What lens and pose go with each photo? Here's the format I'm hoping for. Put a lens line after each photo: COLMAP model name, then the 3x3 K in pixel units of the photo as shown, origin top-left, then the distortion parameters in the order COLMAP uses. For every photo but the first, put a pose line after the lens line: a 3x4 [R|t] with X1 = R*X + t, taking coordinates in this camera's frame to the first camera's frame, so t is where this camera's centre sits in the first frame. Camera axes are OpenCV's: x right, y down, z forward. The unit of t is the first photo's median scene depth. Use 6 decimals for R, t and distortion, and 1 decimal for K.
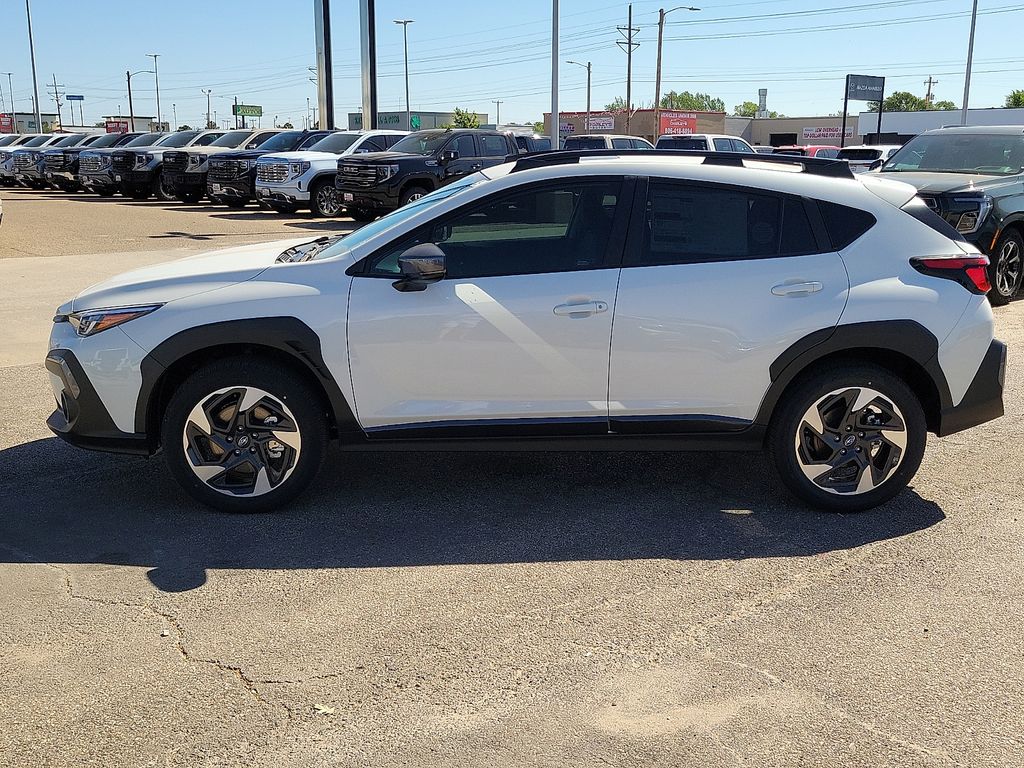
lens RADIAL K [[1037.4, 0, 512.0], [0, 1037.4, 384.0], [0, 0, 1]] dist [0.045065, -0.018413]
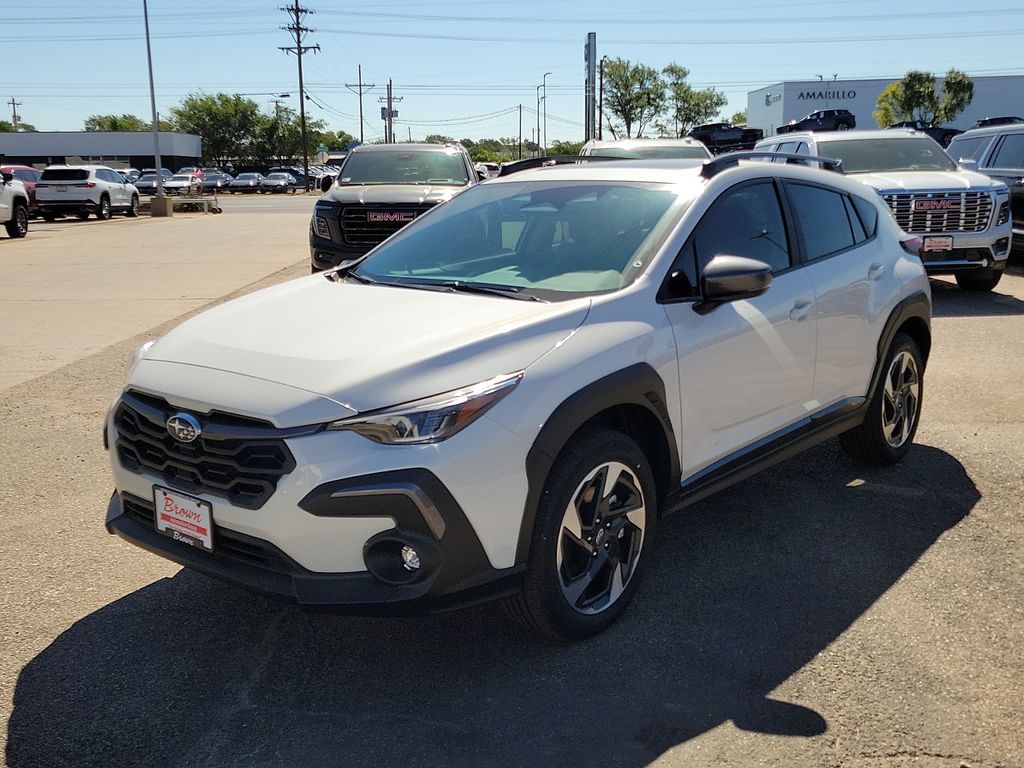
lens RADIAL K [[1032.4, 0, 515.1], [0, 1032.4, 360.0], [0, 0, 1]] dist [0.048711, -0.017222]
pose [[0.678205, -0.146312, 0.720161, -0.816158], [0.176222, 0.983766, 0.033912, -0.106340], [-0.713431, 0.103909, 0.692978, 0.509714]]
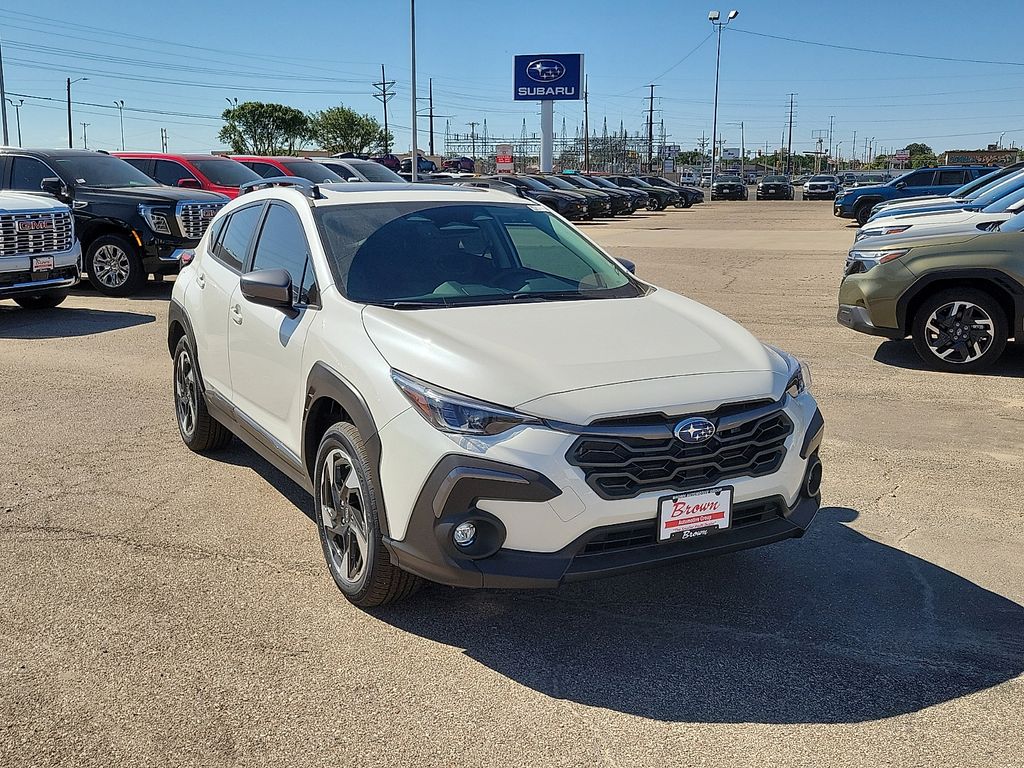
lens RADIAL K [[1037.4, 0, 512.0], [0, 1037.4, 384.0], [0, 0, 1]] dist [0.045065, -0.018413]
pose [[-0.433995, -0.177305, 0.883295, -1.073348], [0.192152, 0.939665, 0.283032, -0.345707], [-0.880185, 0.292562, -0.373741, 1.532296]]
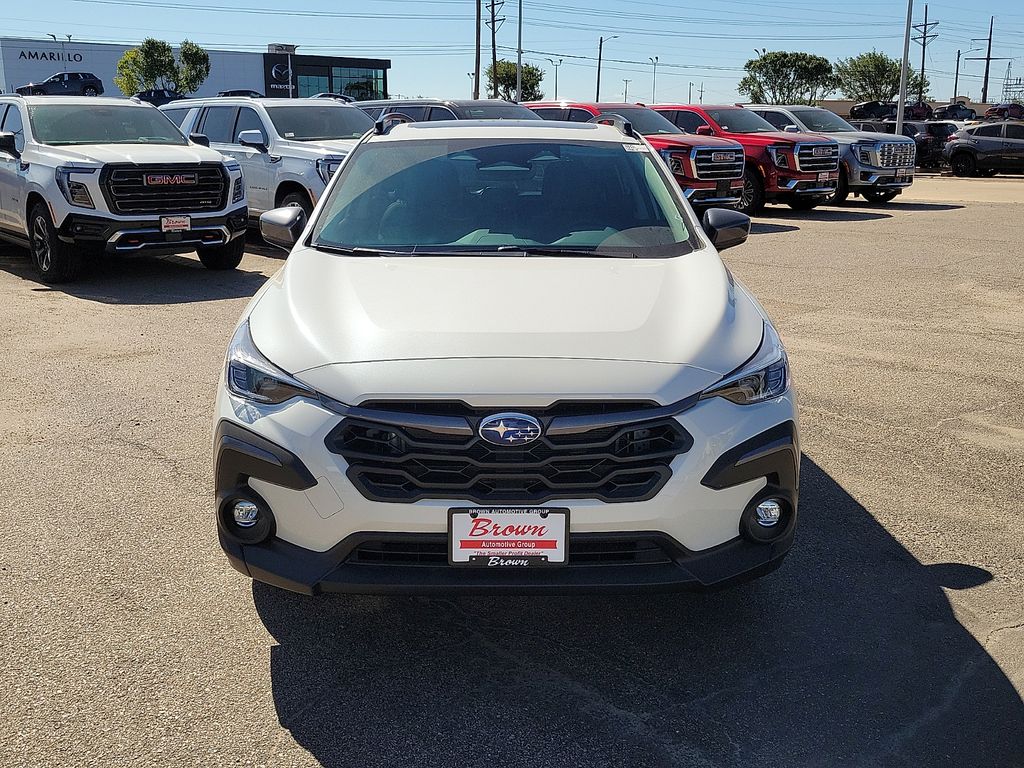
lens RADIAL K [[1037.4, 0, 512.0], [0, 1037.4, 384.0], [0, 0, 1]] dist [0.045065, -0.018413]
pose [[0.039721, -0.237726, 0.970520, -1.025073], [0.217811, 0.949989, 0.223783, -0.229030], [-0.975182, 0.202501, 0.089514, 1.089796]]
